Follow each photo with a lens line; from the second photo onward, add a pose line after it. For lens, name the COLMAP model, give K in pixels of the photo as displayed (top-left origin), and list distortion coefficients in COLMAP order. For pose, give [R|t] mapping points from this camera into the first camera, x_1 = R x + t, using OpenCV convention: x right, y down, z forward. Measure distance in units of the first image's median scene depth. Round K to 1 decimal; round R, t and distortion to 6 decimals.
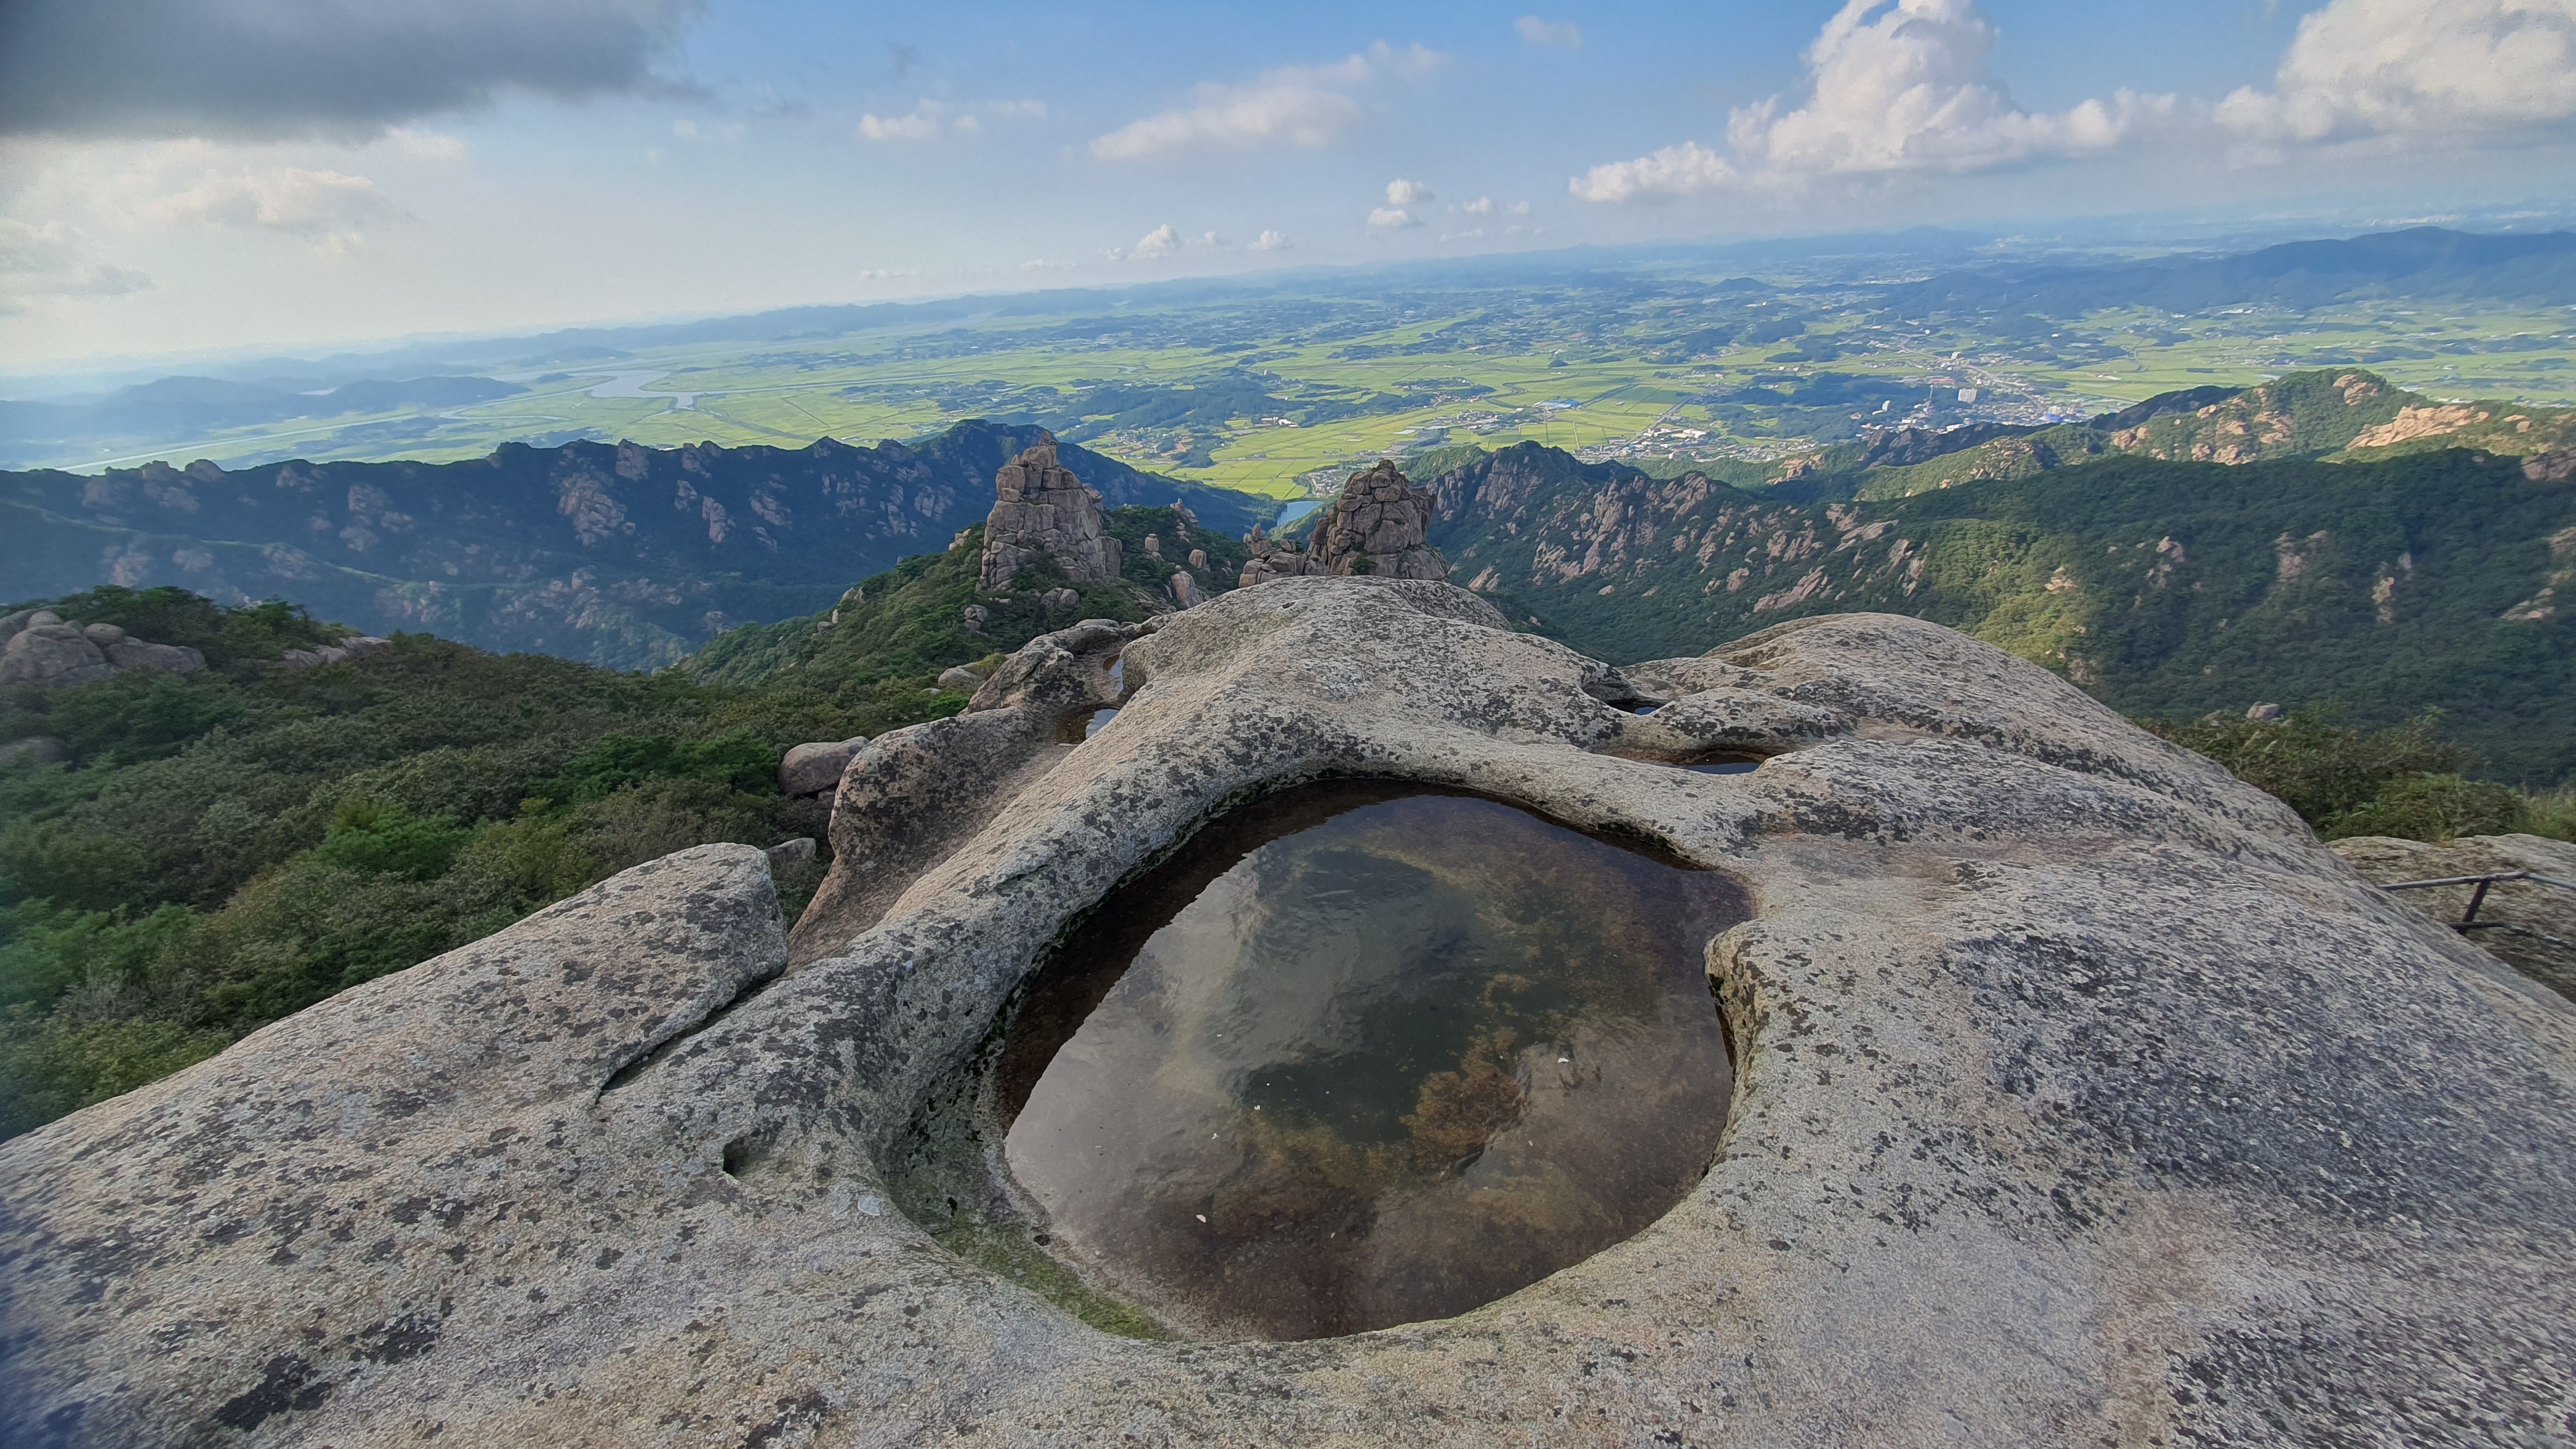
lens RADIAL K [[1044.7, 0, 1271.3], [0, 1044.7, 711.8], [0, 0, 1]] dist [0.002396, -0.002140]
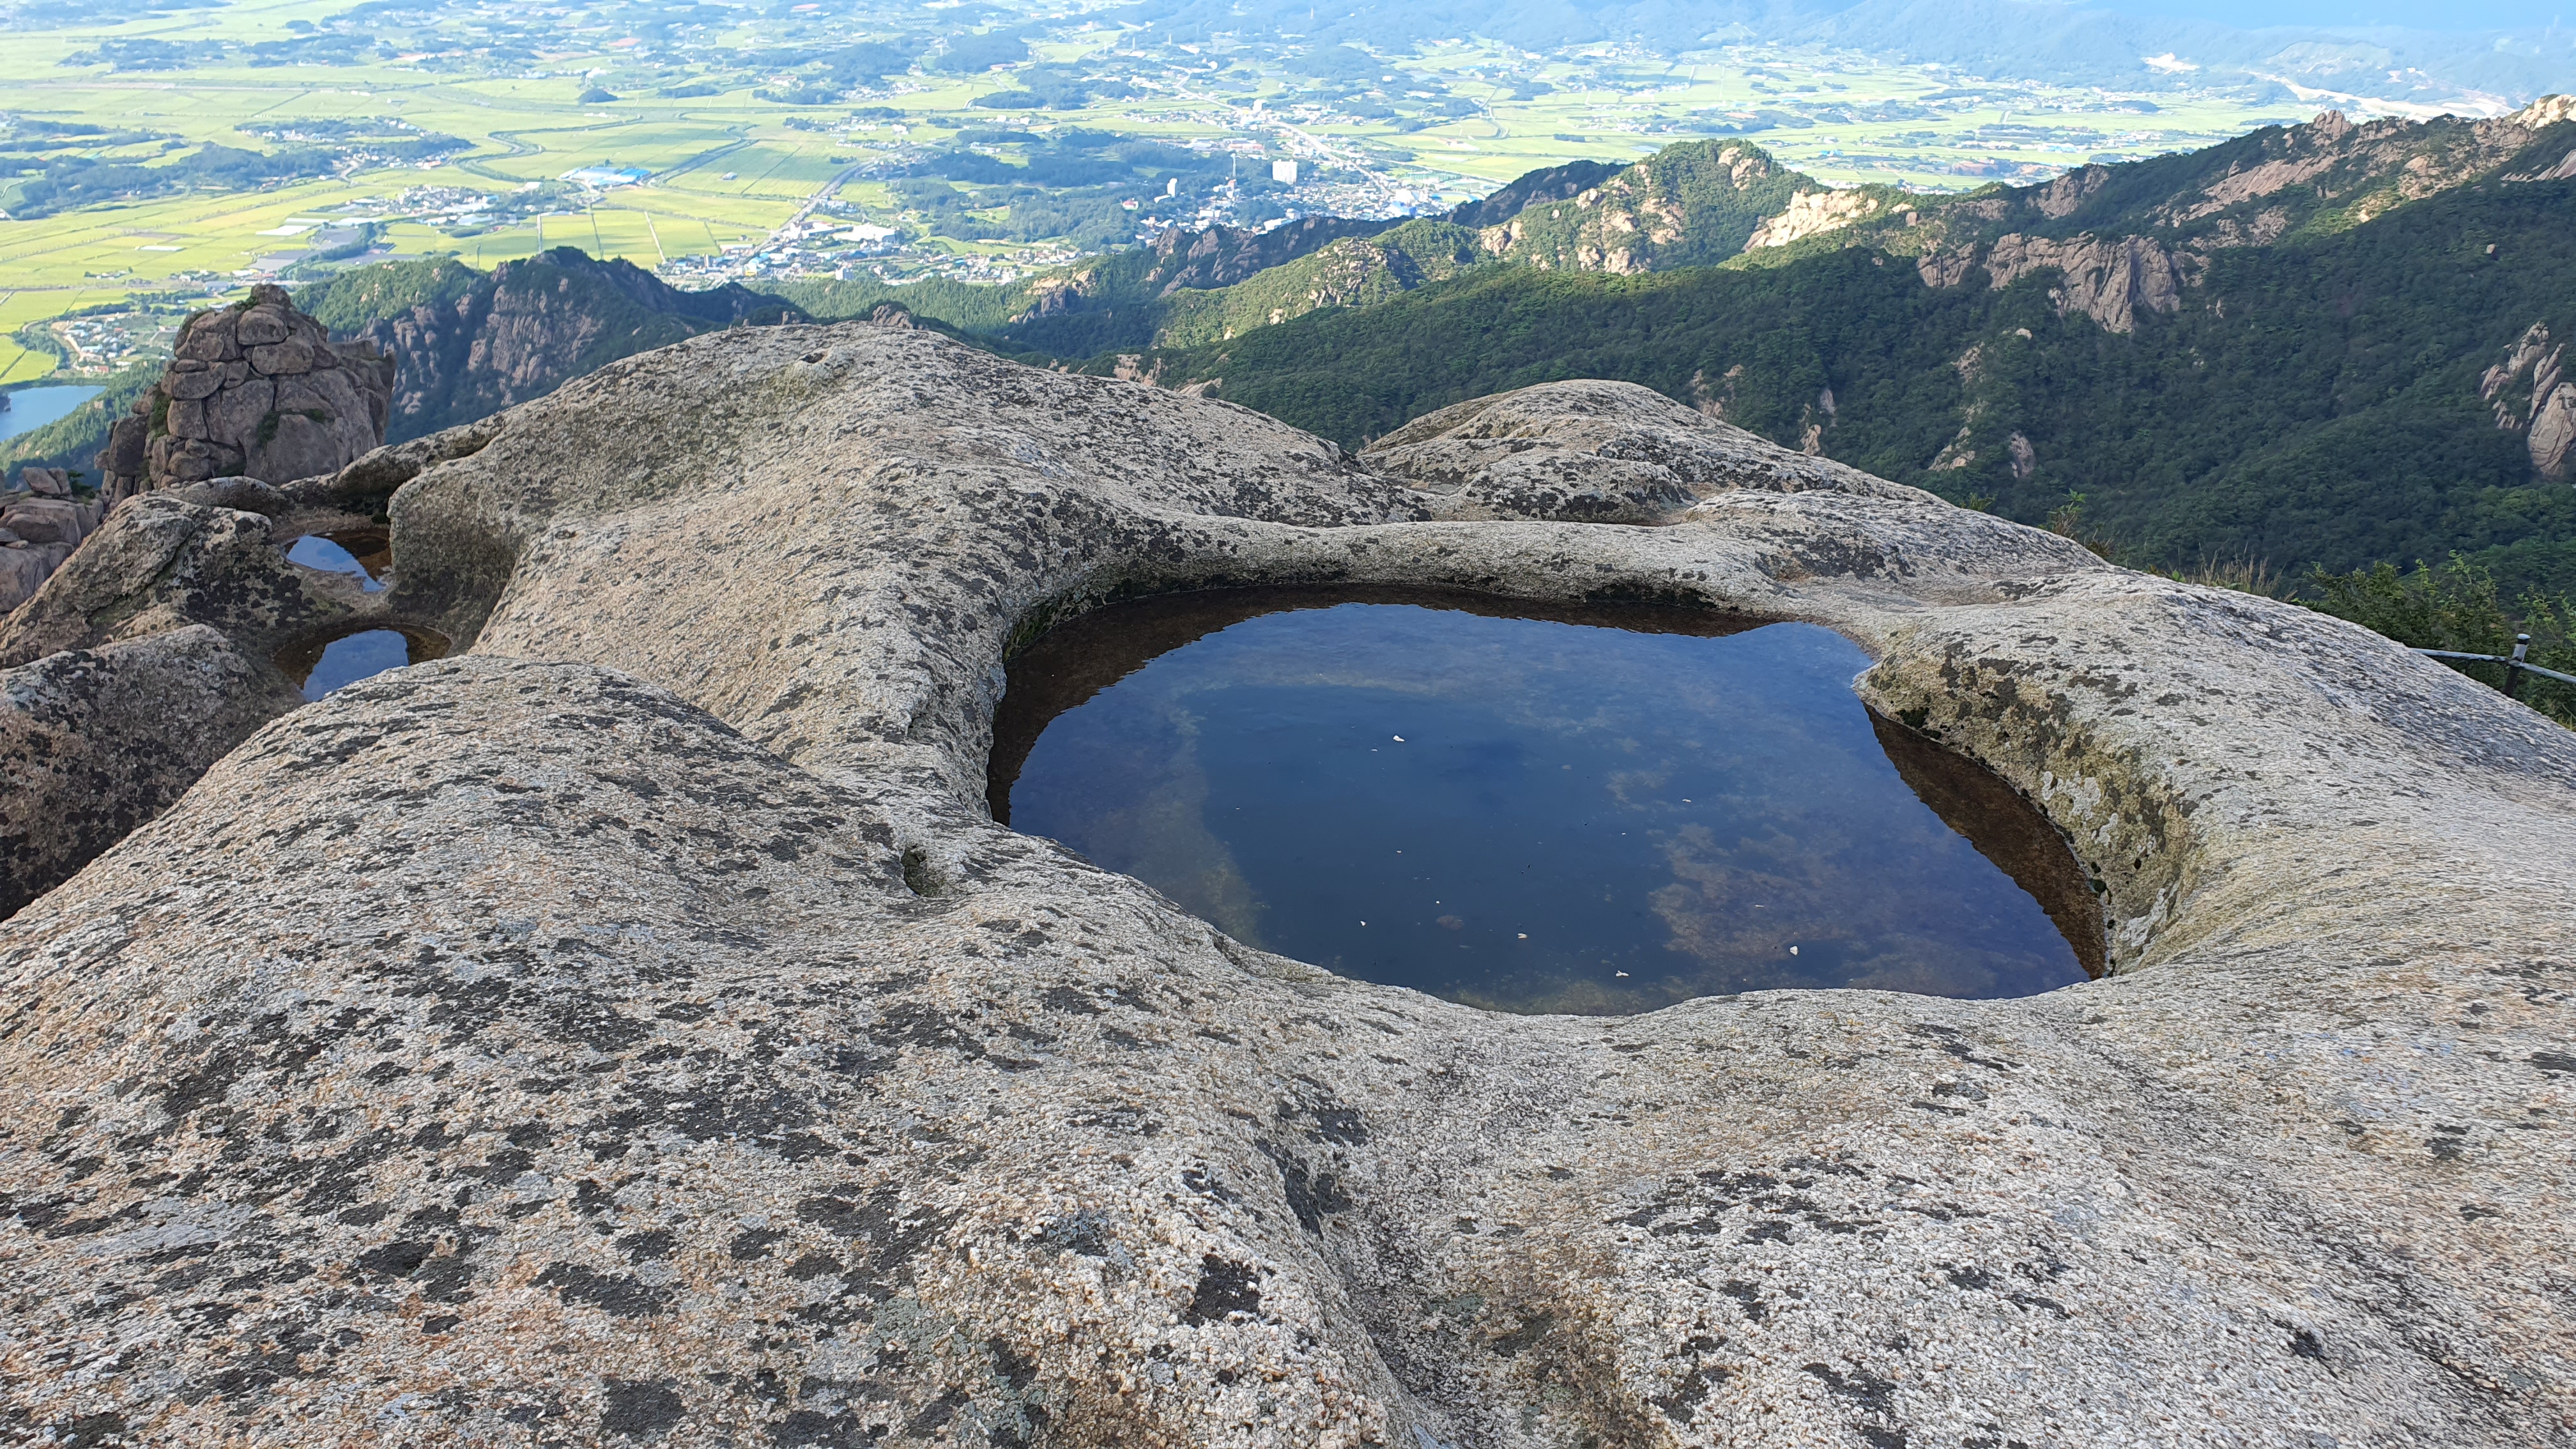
lens RADIAL K [[2029.6, 0, 1295.5], [0, 2029.6, 722.7], [0, 0, 1]] dist [0.049826, -0.047461]
pose [[0.837057, -0.130087, 0.531425, -0.308327], [0.144692, 0.989374, 0.014281, 0.086115], [-0.527636, 0.064939, 0.846985, 0.026018]]
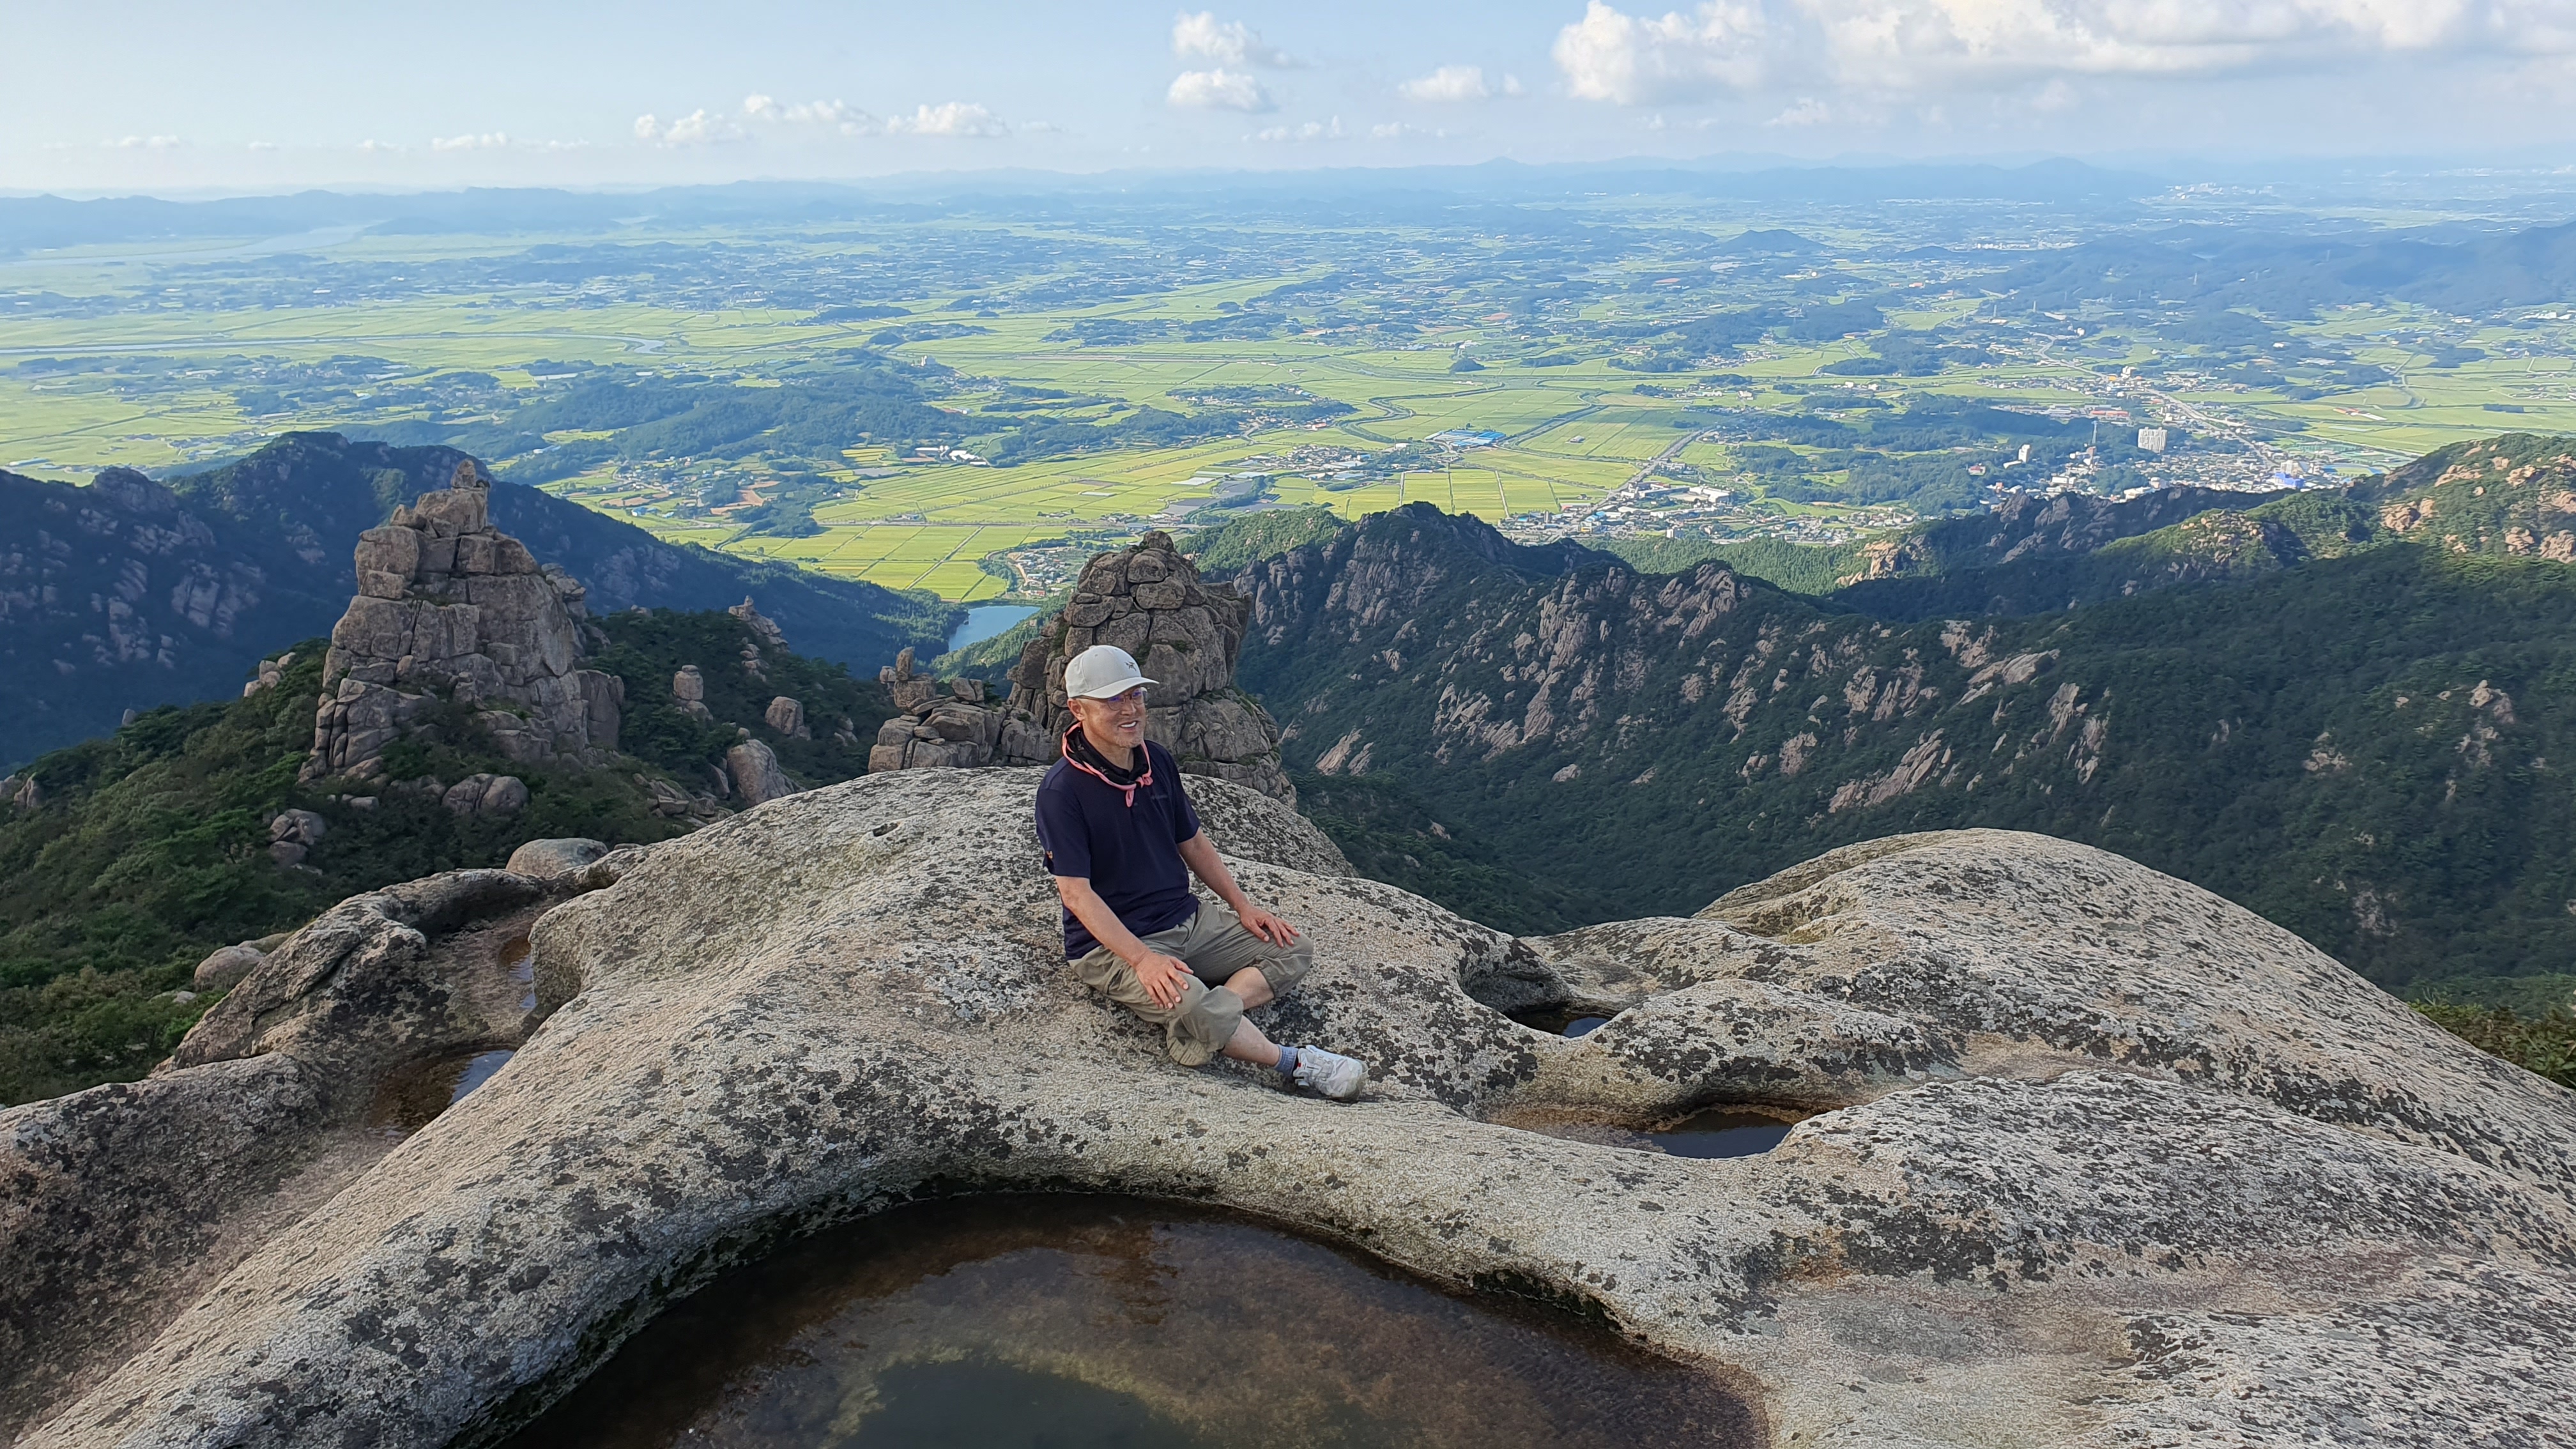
lens RADIAL K [[2029.6, 0, 1318.3], [0, 2029.6, 712.2], [0, 0, 1]] dist [0.049826, -0.047461]
pose [[0.982922, 0.002320, 0.184009, 0.036726], [0.024600, 0.989290, -0.143878, -0.011750], [-0.182372, 0.145948, 0.972337, 0.017206]]
